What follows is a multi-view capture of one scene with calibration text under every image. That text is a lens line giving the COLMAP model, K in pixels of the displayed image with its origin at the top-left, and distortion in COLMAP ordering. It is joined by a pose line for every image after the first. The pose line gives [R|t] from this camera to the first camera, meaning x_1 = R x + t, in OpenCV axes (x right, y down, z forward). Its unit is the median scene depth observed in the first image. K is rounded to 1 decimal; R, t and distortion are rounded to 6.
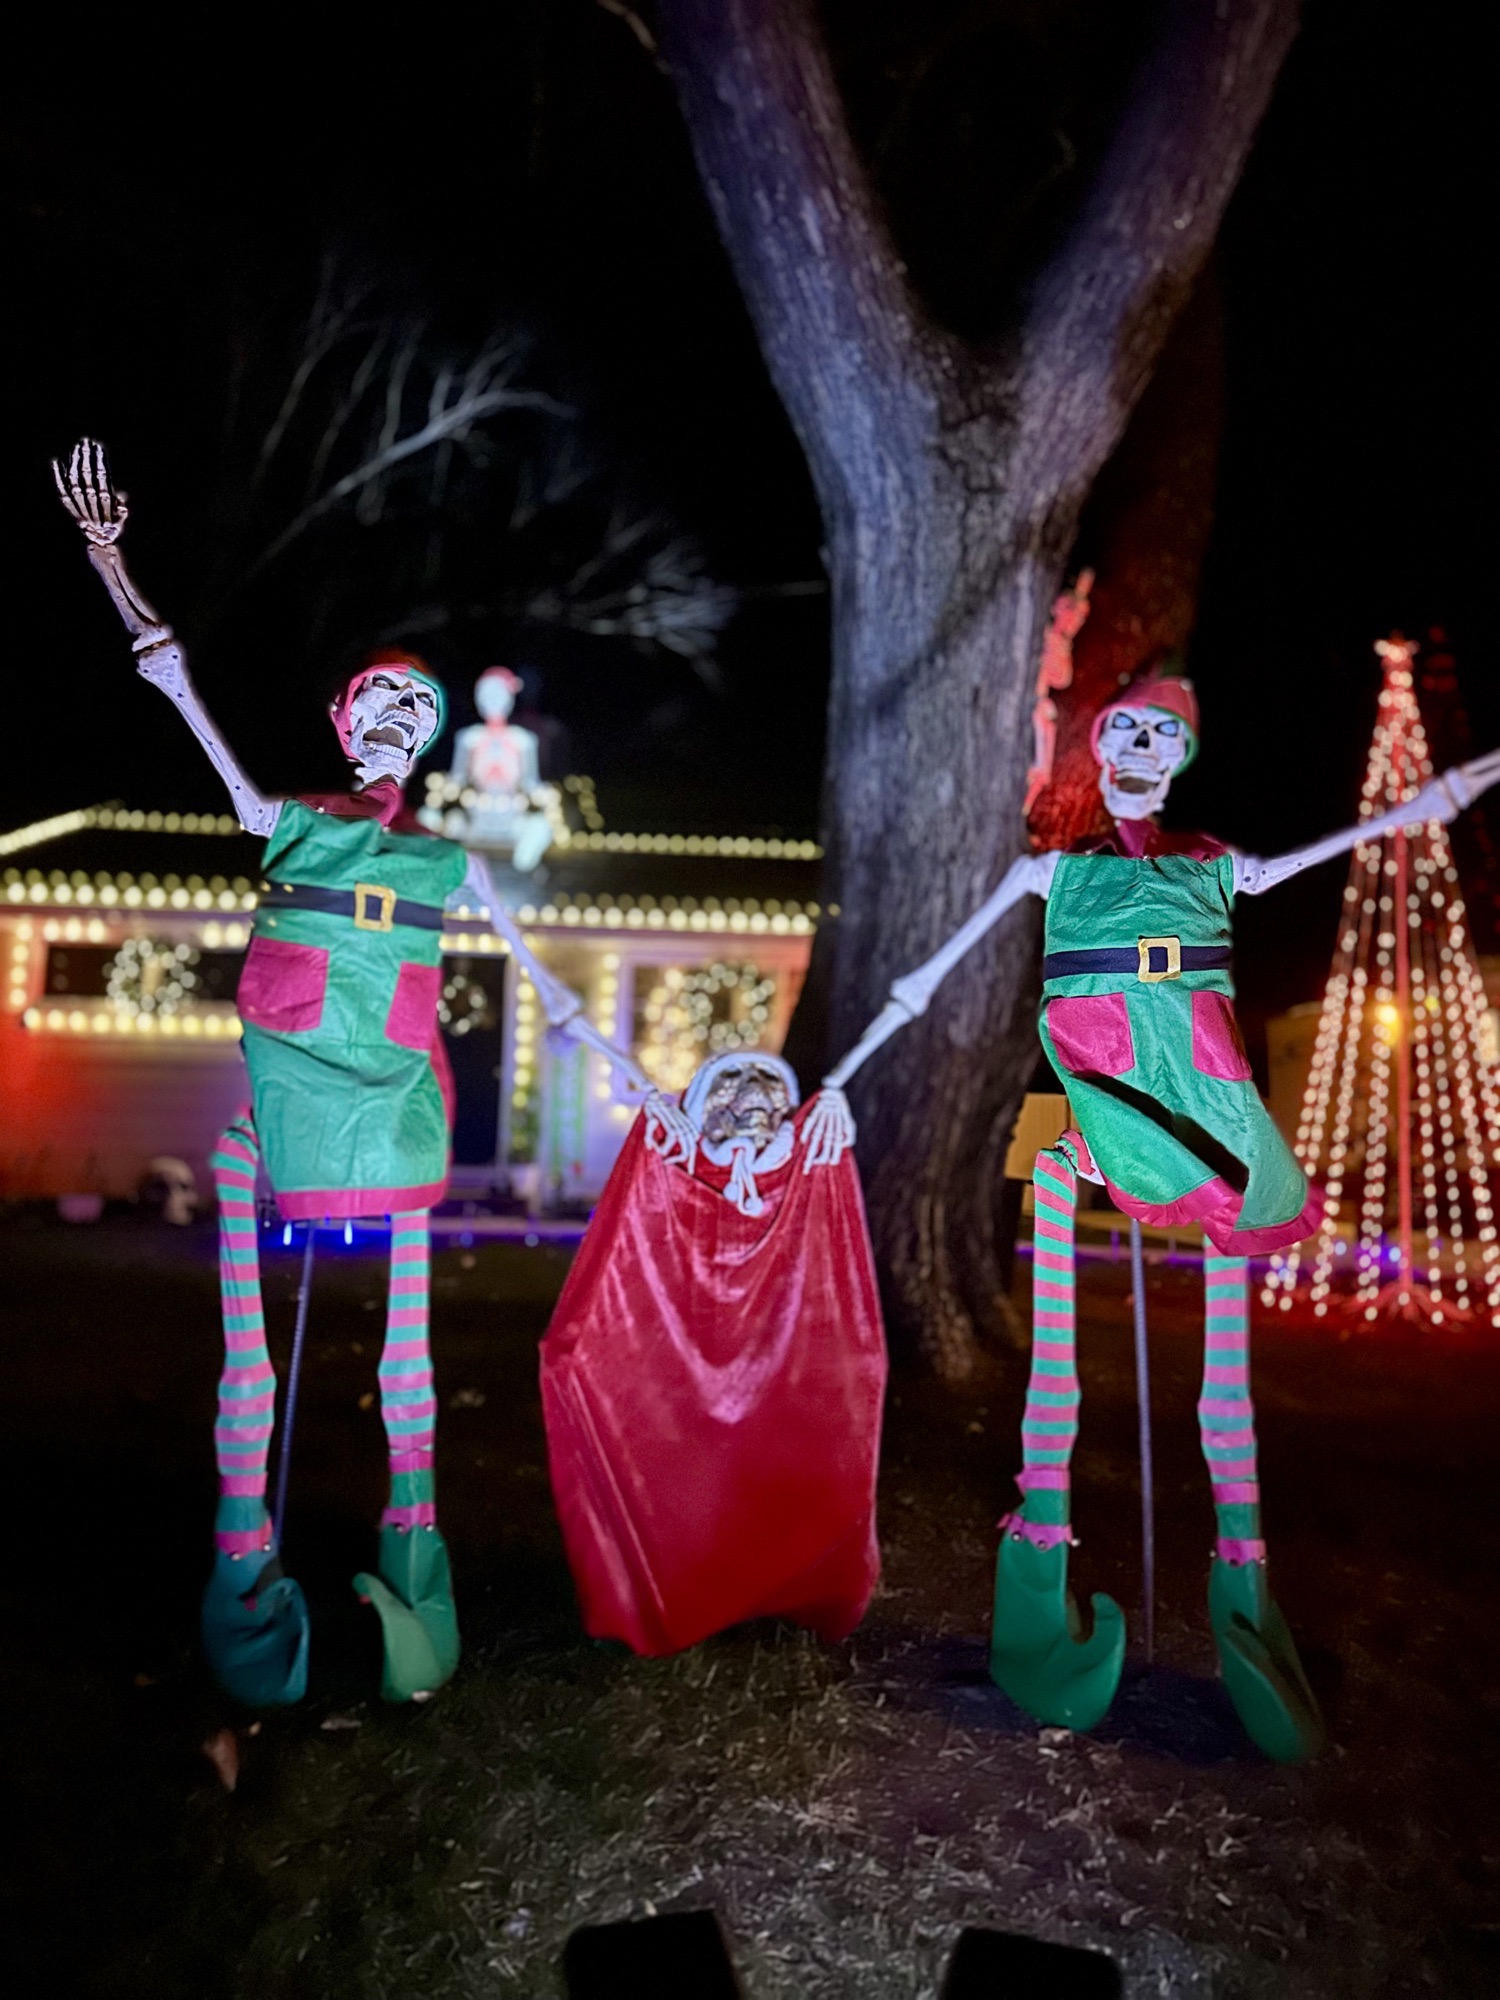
lens RADIAL K [[1395.3, 0, 750.0], [0, 1395.3, 1000.0], [0, 0, 1]] dist [-0.001983, -0.000993]
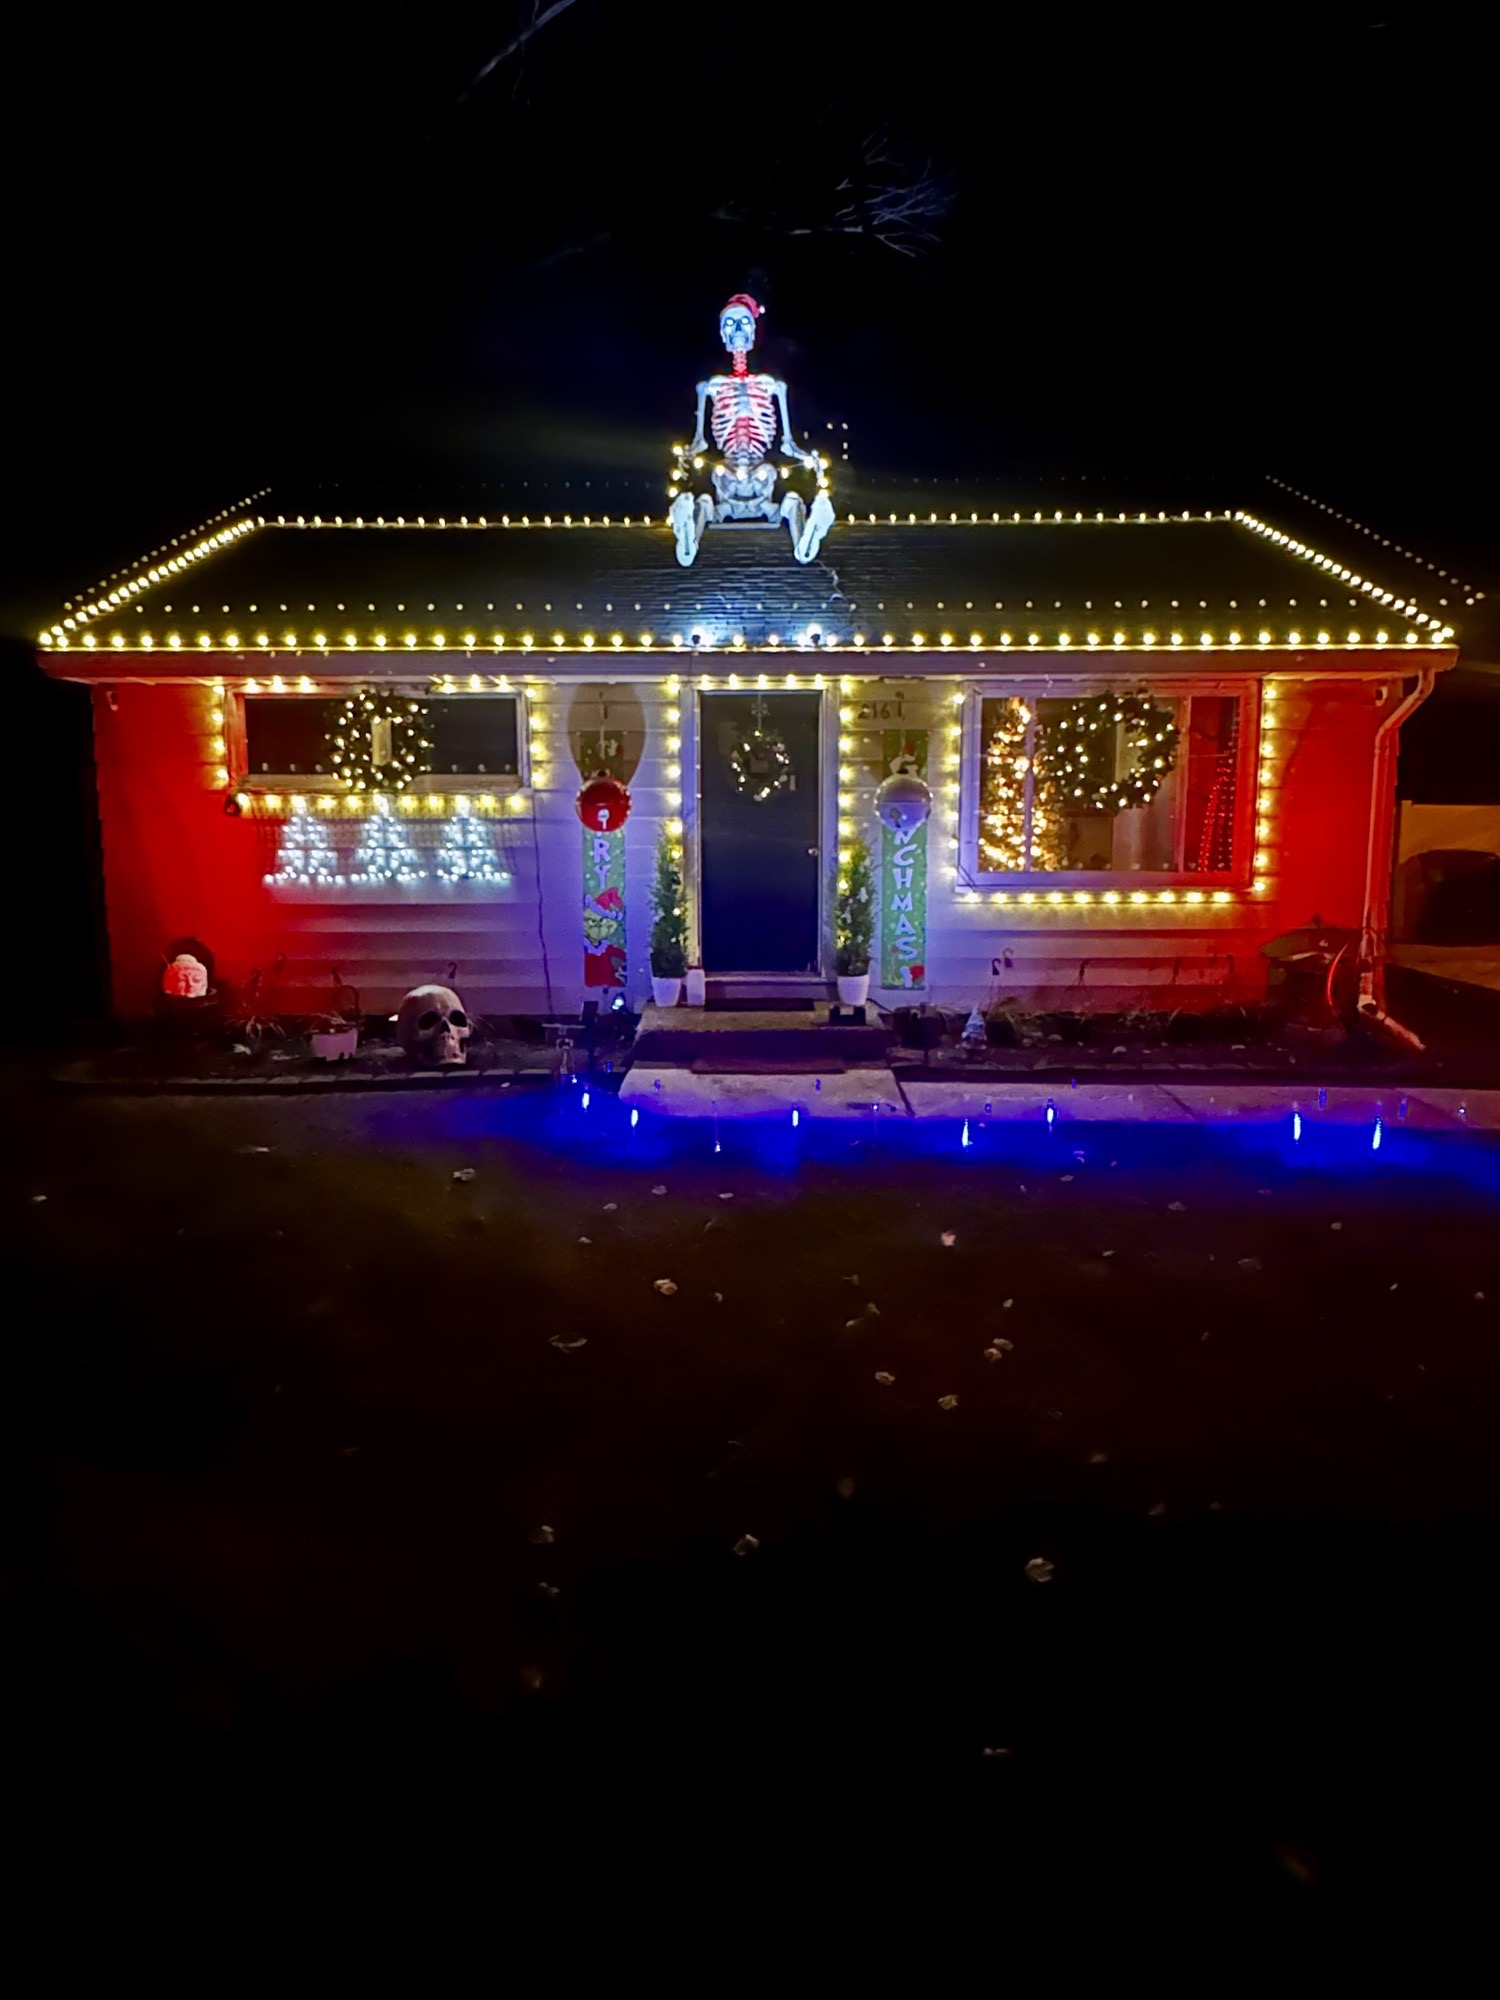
lens RADIAL K [[1356.4, 0, 750.0], [0, 1356.4, 1000.0], [0, 0, 1]] dist [0.003142, -0.000222]
pose [[0.993769, -0.002734, -0.111423, -0.131021], [0.030461, 0.968302, 0.247919, -0.057822], [0.107213, -0.249768, 0.962352, 0.237458]]
